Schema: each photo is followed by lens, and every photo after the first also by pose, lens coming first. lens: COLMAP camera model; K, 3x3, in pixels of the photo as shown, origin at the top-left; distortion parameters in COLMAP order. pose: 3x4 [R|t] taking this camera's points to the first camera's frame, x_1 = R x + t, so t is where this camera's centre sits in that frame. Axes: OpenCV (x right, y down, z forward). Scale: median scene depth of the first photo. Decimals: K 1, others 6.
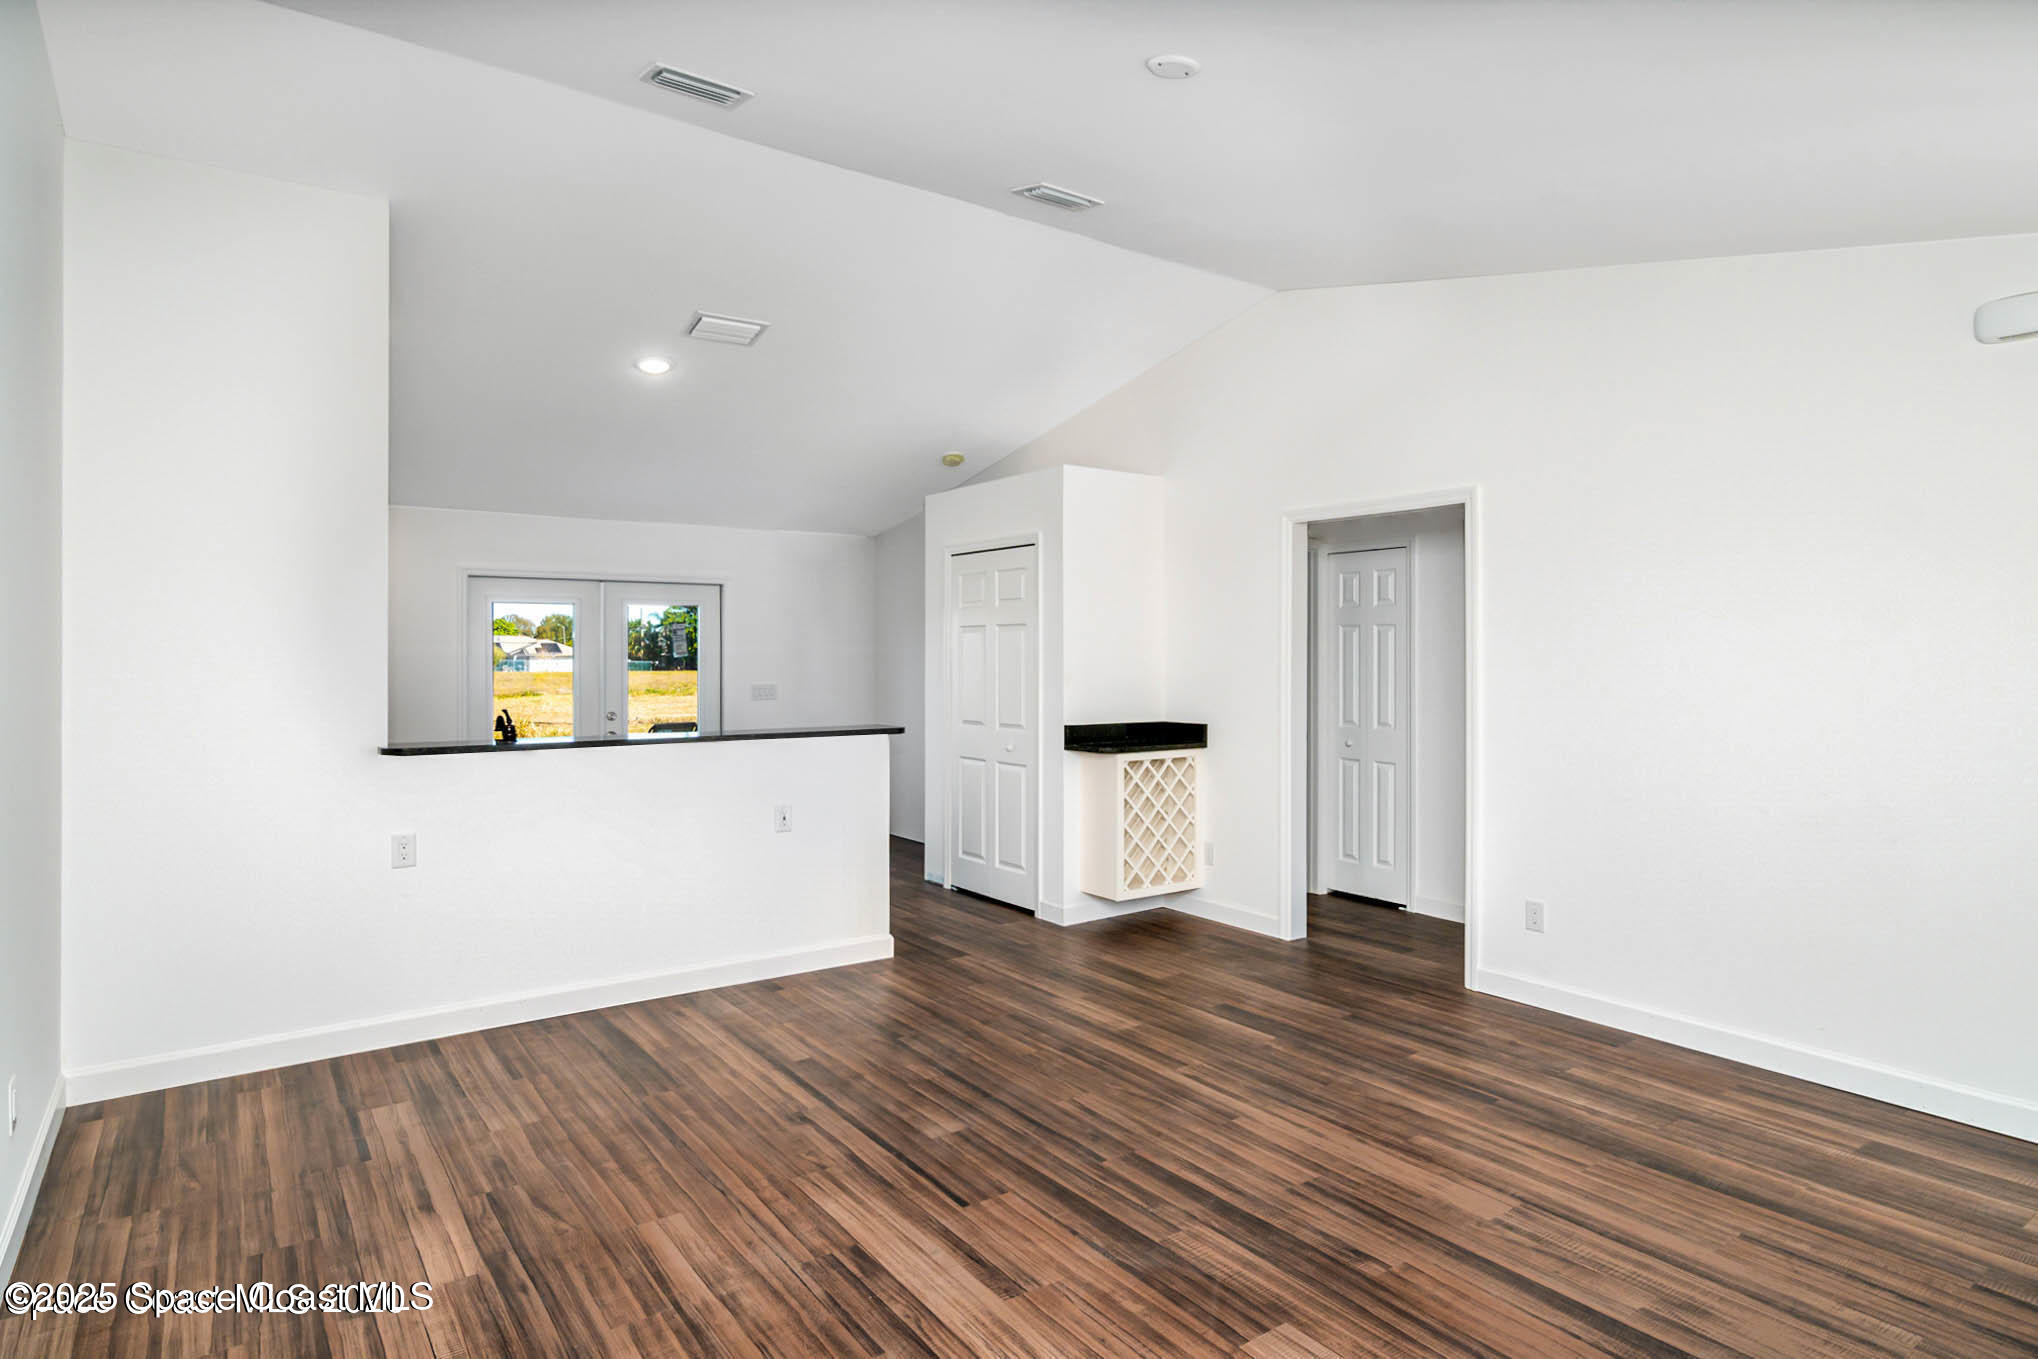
lens RADIAL K [[1120.8, 0, 1018.3], [0, 1120.8, 661.0], [0, 0, 1]] dist [-0.001326, -0.000247]
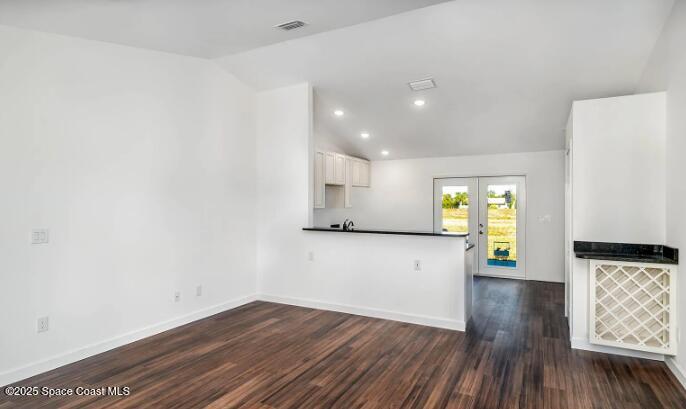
lens RADIAL K [[370.5, 0, 343.0], [0, 370.5, 204.5], [0, 0, 1]] dist [0.001506, 0.000184]
pose [[0.446820, 0.000069, -0.894624, 0.698829], [-0.006718, 0.999972, -0.003278, 0.001773], [0.894599, 0.007475, 0.446808, 0.628106]]
